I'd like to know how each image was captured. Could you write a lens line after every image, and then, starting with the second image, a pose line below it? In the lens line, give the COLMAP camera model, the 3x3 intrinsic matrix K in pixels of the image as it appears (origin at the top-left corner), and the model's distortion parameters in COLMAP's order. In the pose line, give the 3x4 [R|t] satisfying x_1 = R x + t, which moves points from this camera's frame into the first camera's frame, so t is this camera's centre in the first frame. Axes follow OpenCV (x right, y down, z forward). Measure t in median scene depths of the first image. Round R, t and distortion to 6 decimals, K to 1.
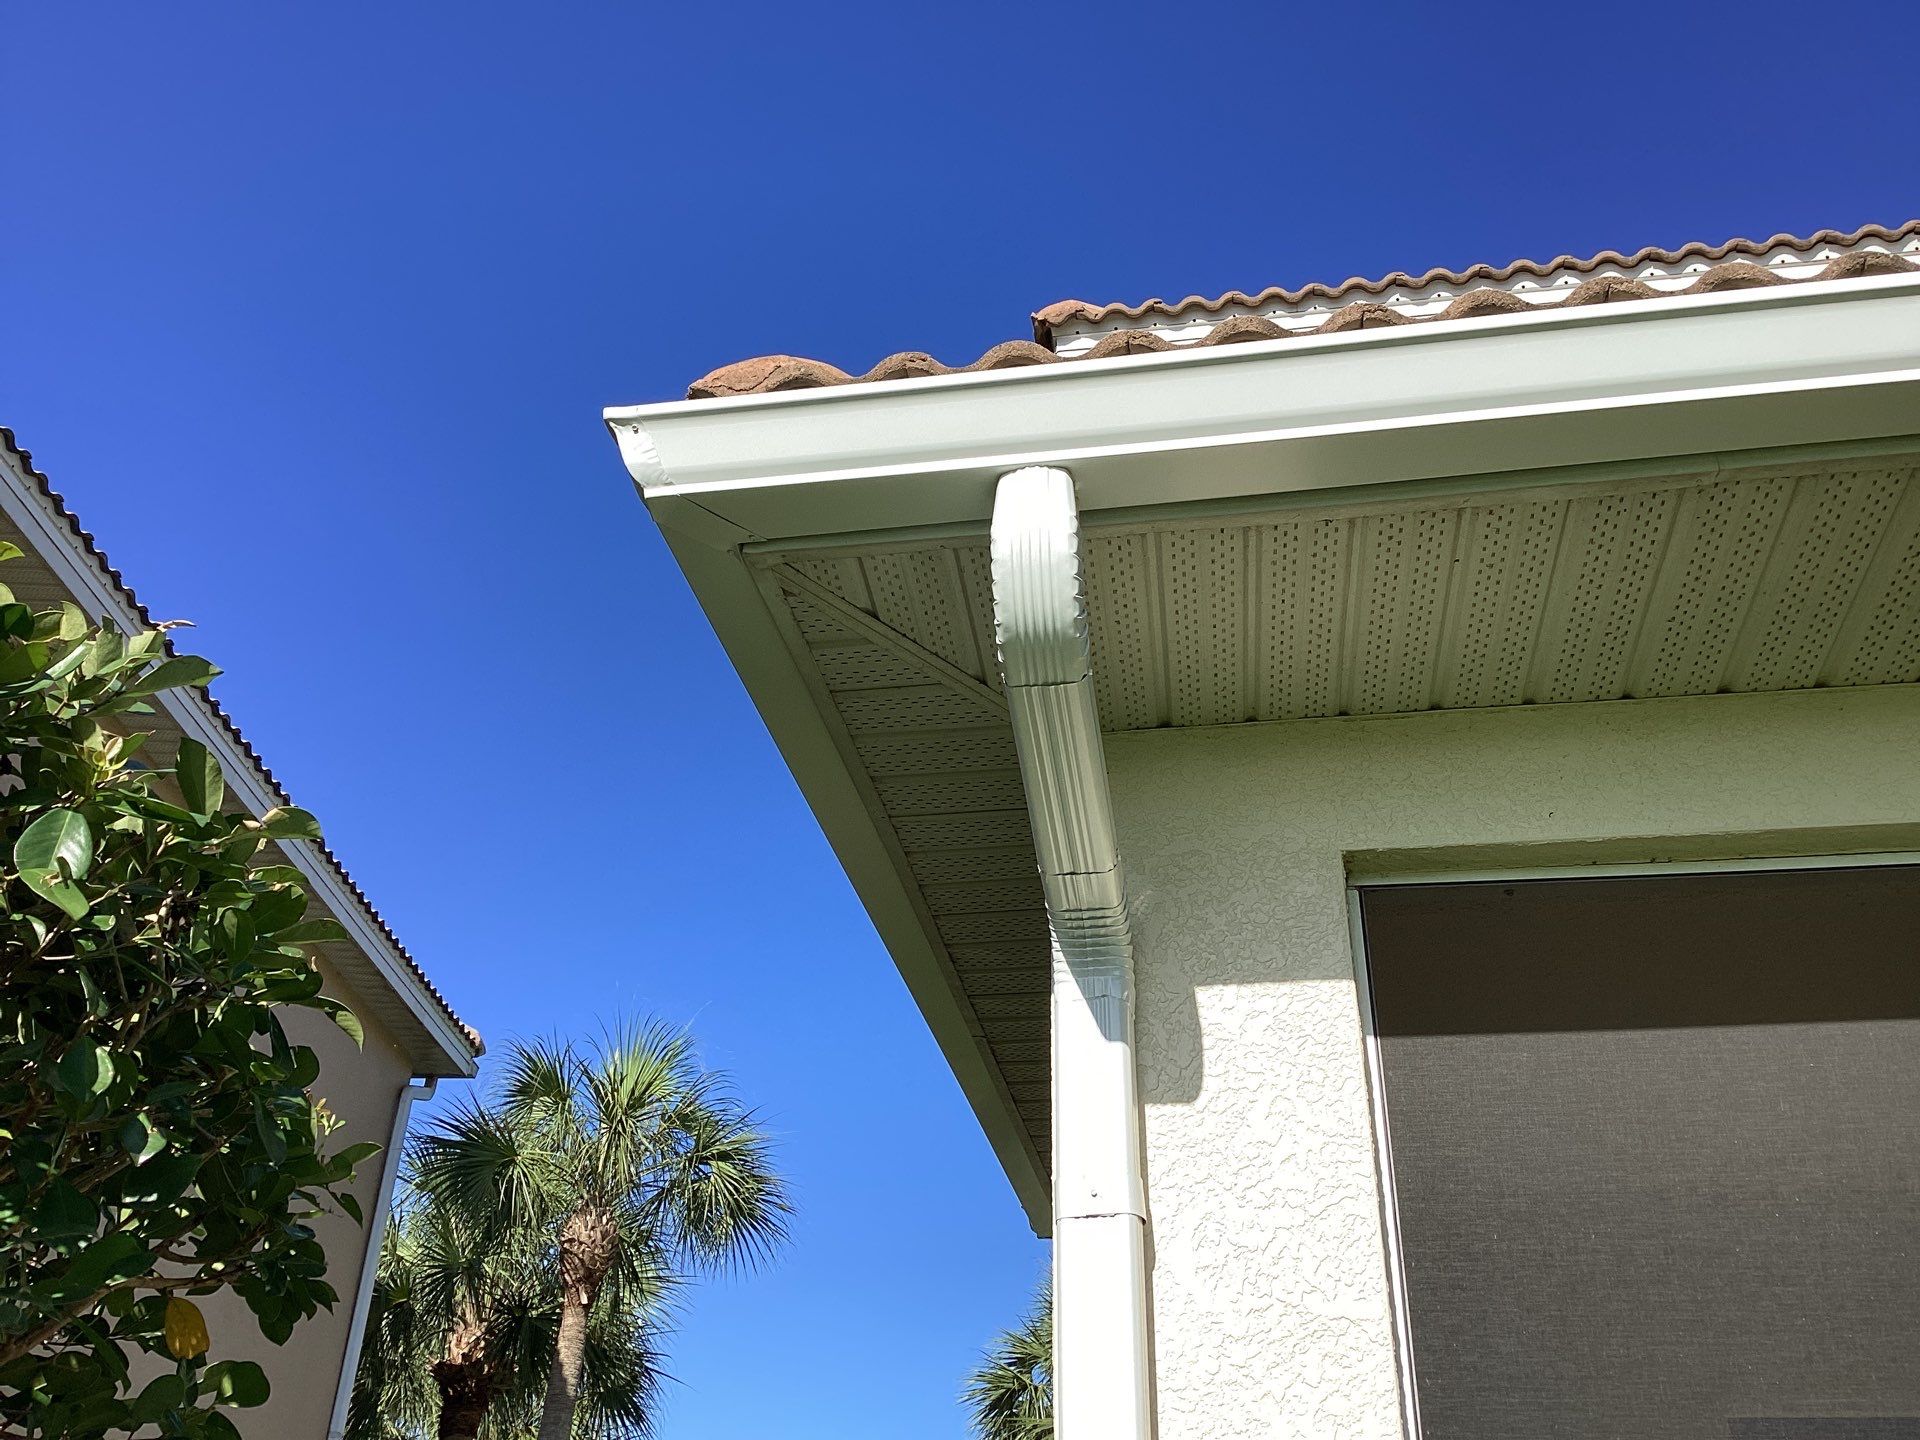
lens RADIAL K [[1740.6, 0, 934.1], [0, 1740.6, 694.5], [0, 0, 1]] dist [0.095104, -0.240388]
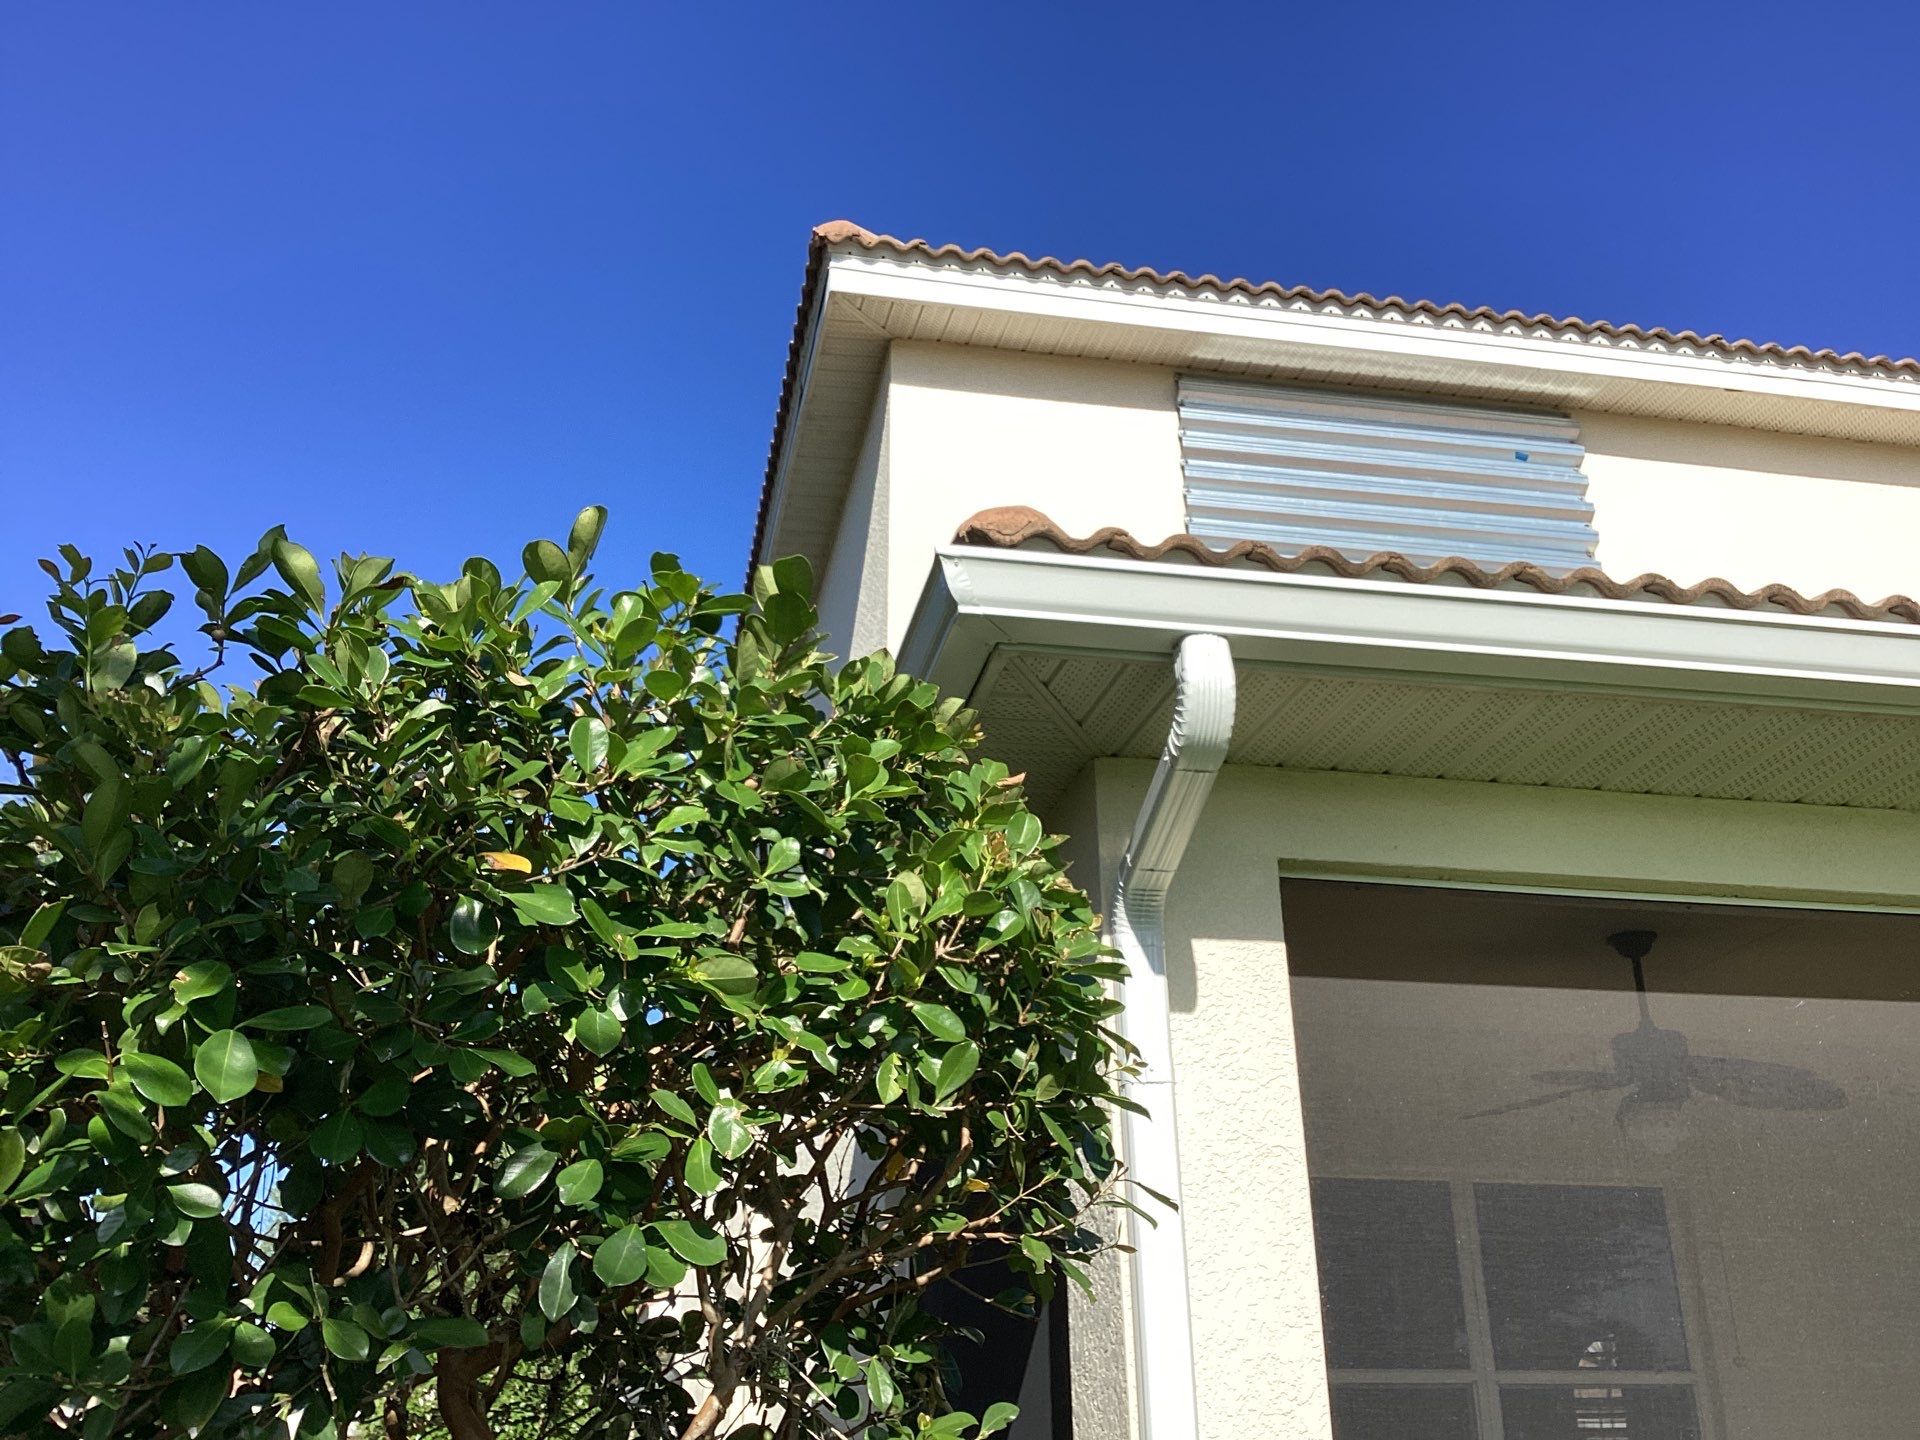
lens RADIAL K [[1740.6, 0, 934.1], [0, 1740.6, 694.5], [0, 0, 1]] dist [0.095104, -0.240388]
pose [[0.930362, 0.107991, 0.350377, -0.657681], [-0.160836, 0.978991, 0.125331, -0.213472], [-0.329481, -0.172956, 0.928185, -0.360561]]
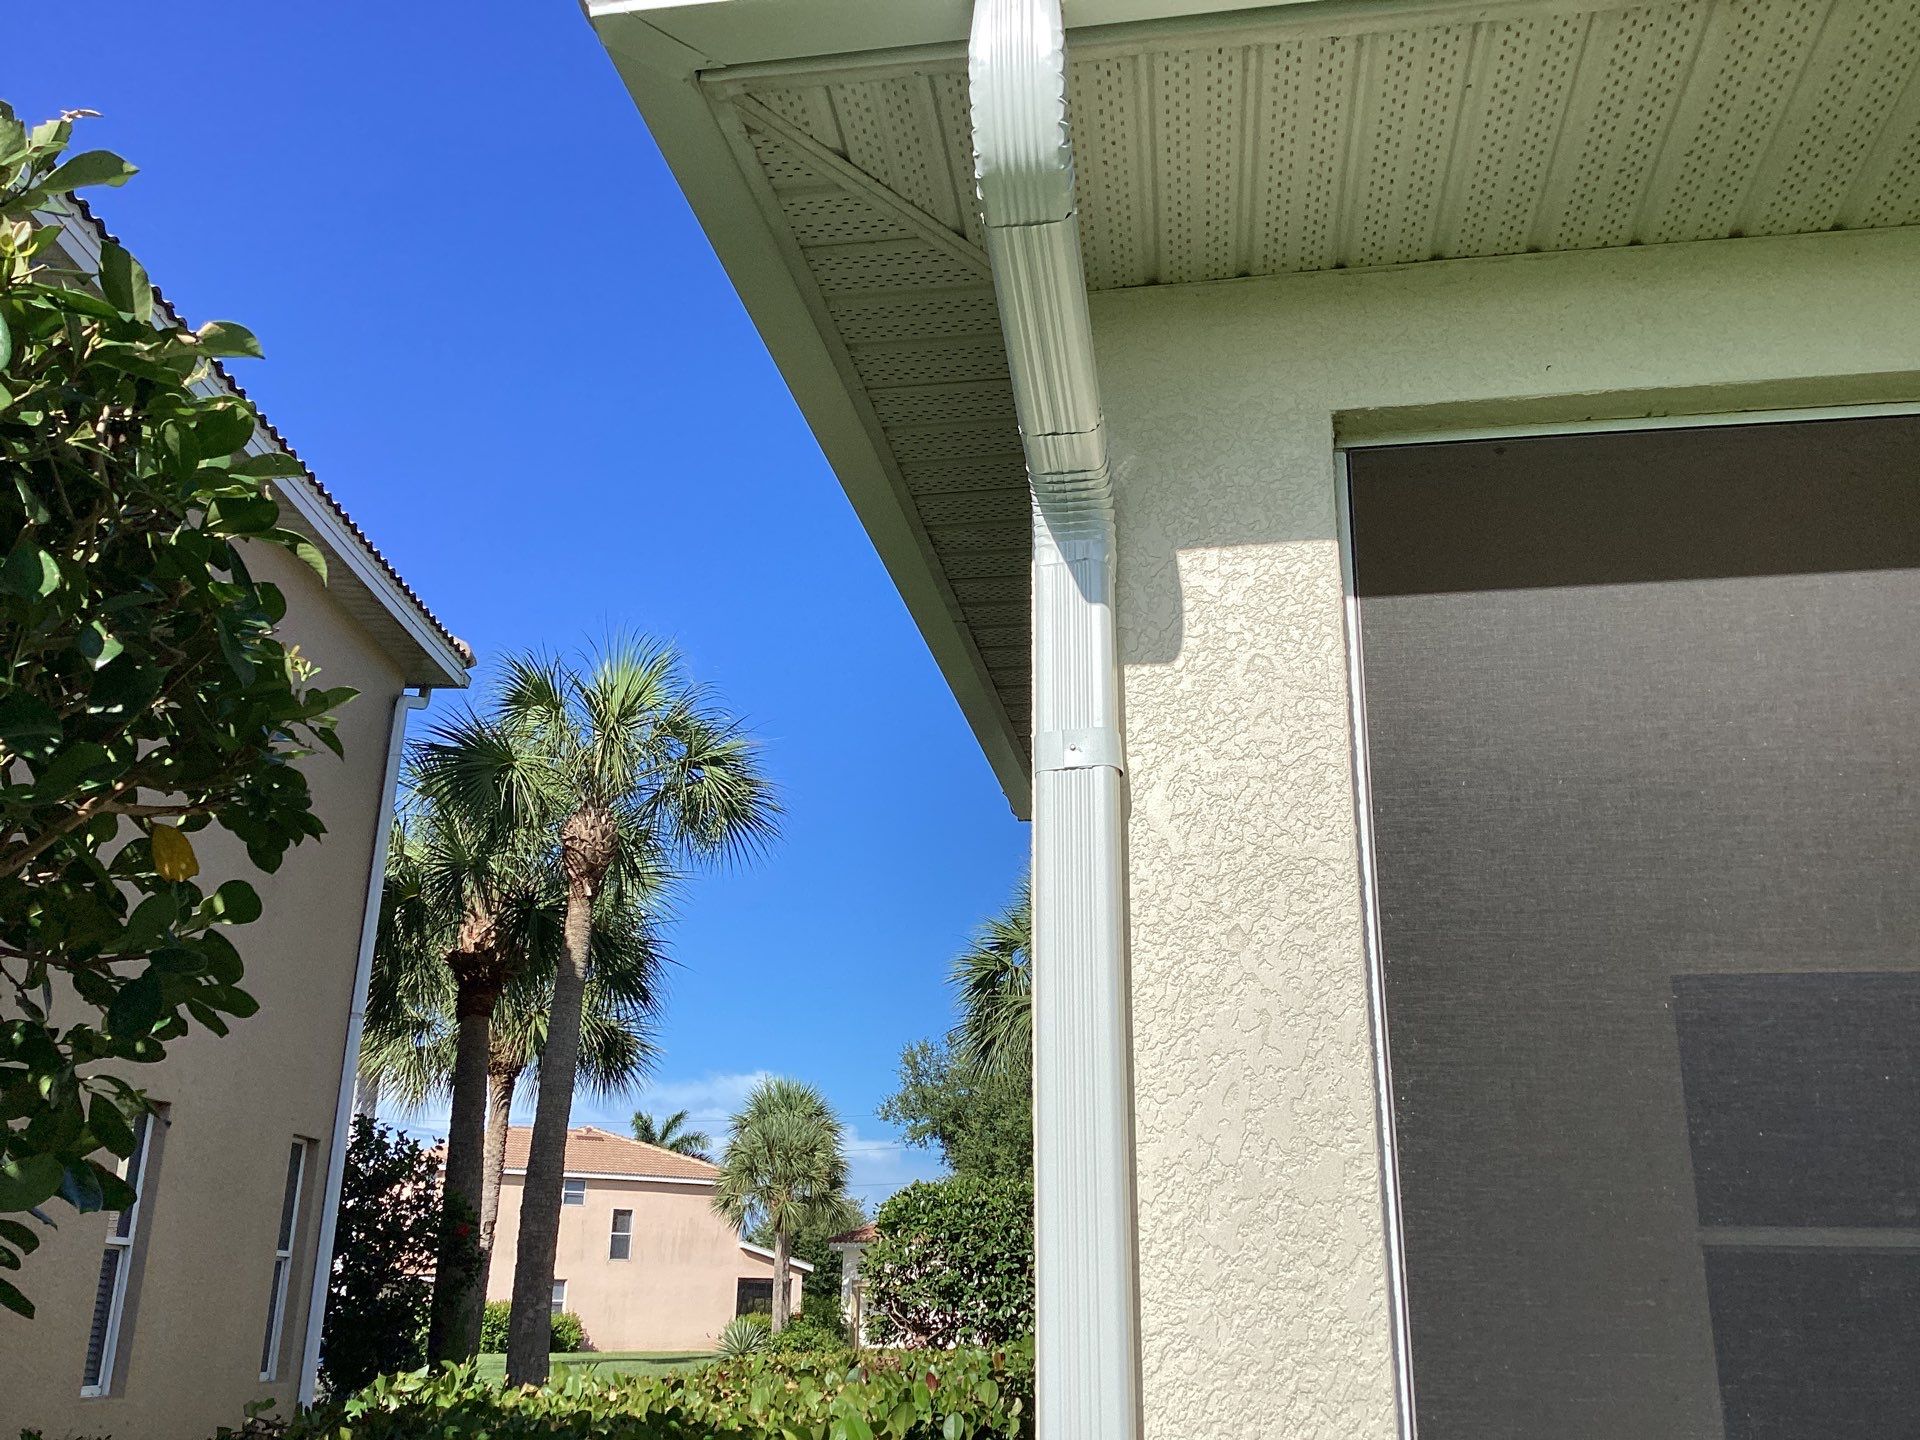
lens RADIAL K [[1732.2, 0, 933.7], [0, 1732.2, 729.6], [0, 0, 1]] dist [0.100026, -0.245459]
pose [[0.999910, -0.010867, 0.007910, 0.002450], [0.008763, 0.973292, 0.229404, 0.039415], [-0.010192, -0.229314, 0.973299, 0.018788]]
